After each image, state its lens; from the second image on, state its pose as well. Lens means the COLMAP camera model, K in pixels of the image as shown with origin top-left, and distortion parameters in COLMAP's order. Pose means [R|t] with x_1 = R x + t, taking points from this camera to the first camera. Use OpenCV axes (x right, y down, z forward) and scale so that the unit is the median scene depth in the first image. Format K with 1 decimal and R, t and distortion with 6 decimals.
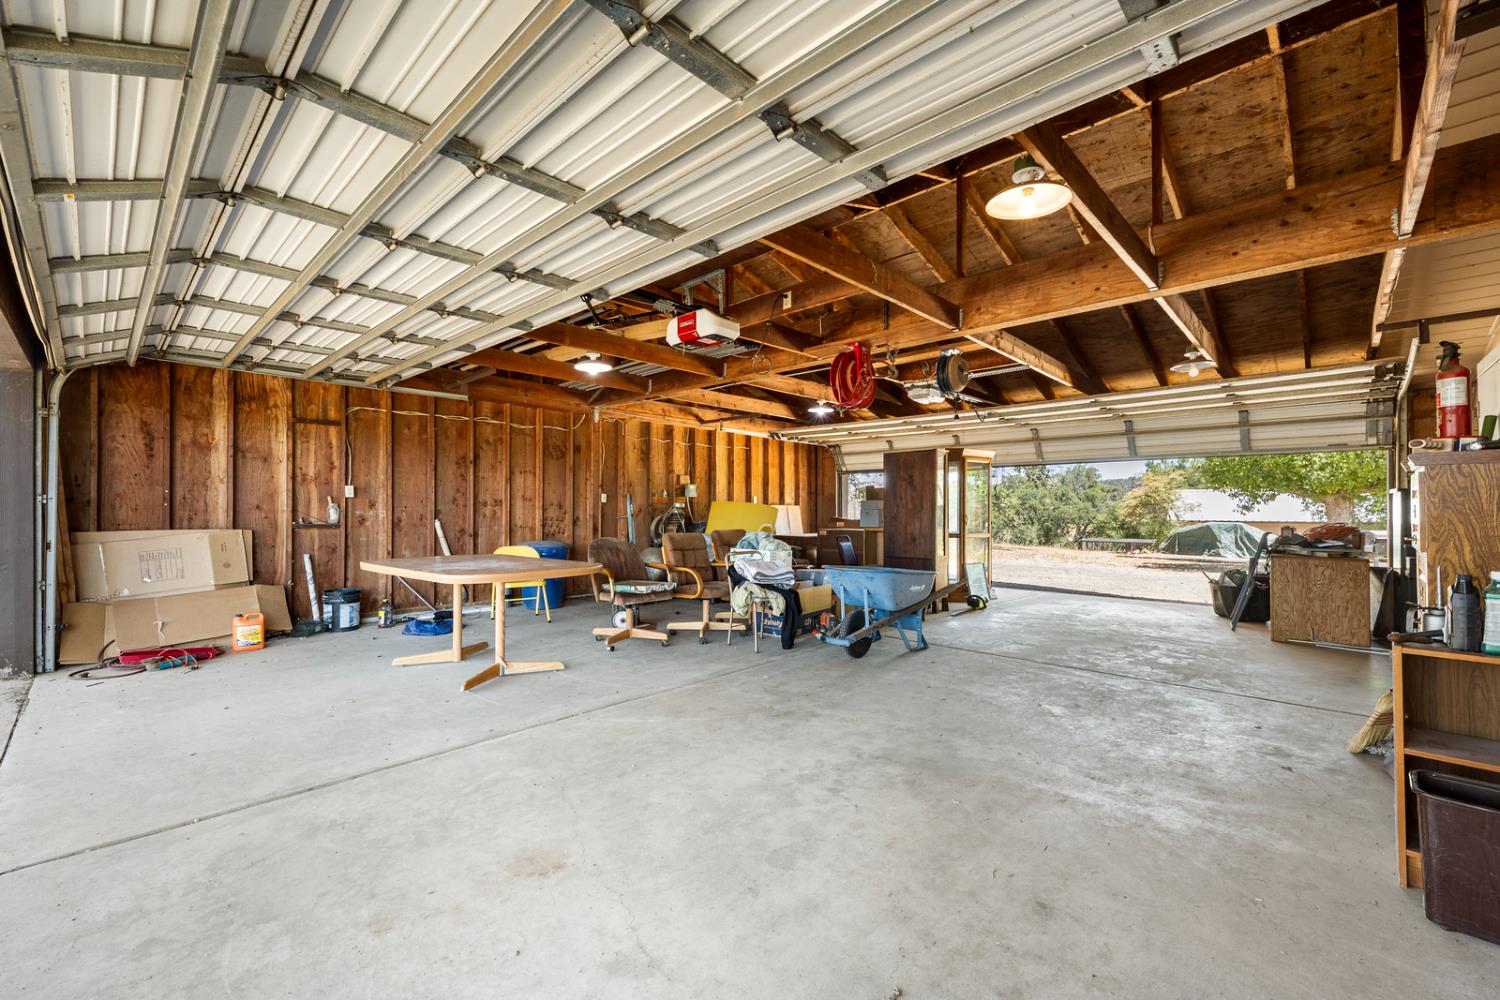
lens RADIAL K [[570.1, 0, 753.3], [0, 570.1, 495.3], [0, 0, 1]] dist [-0.011410, 0.003869]
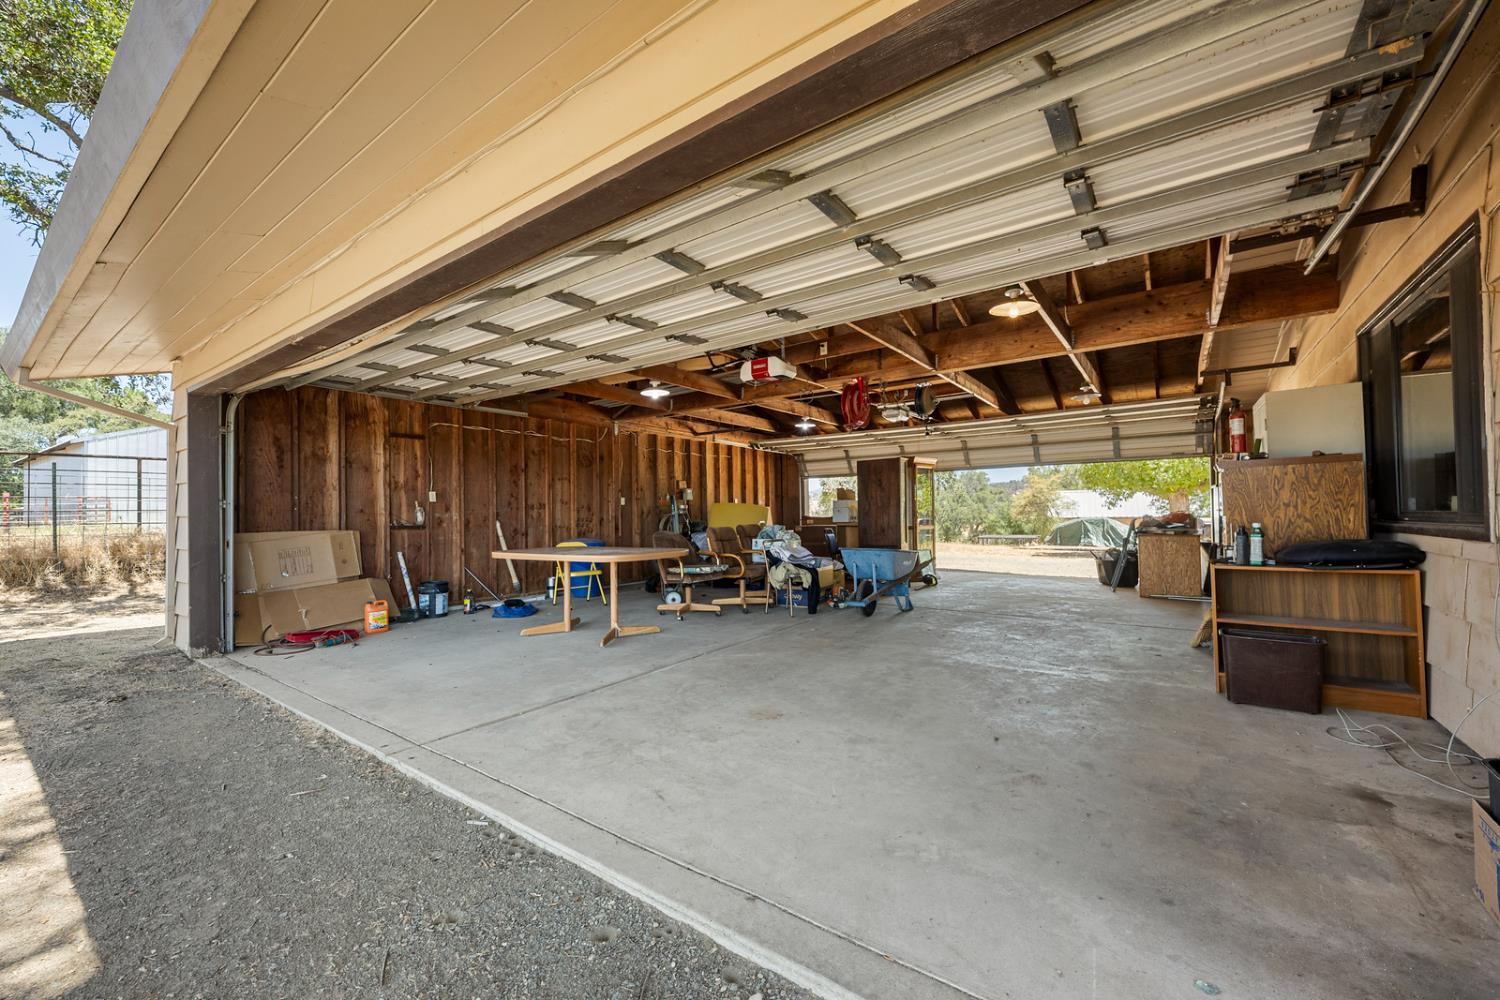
lens RADIAL K [[570.1, 0, 753.3], [0, 570.1, 495.3], [0, 0, 1]] dist [-0.011410, 0.003869]
pose [[0.986992, -0.013711, 0.160185, -0.271889], [0.015538, 0.999828, -0.010156, 0.012965], [-0.160018, 0.012512, 0.987035, -0.252244]]
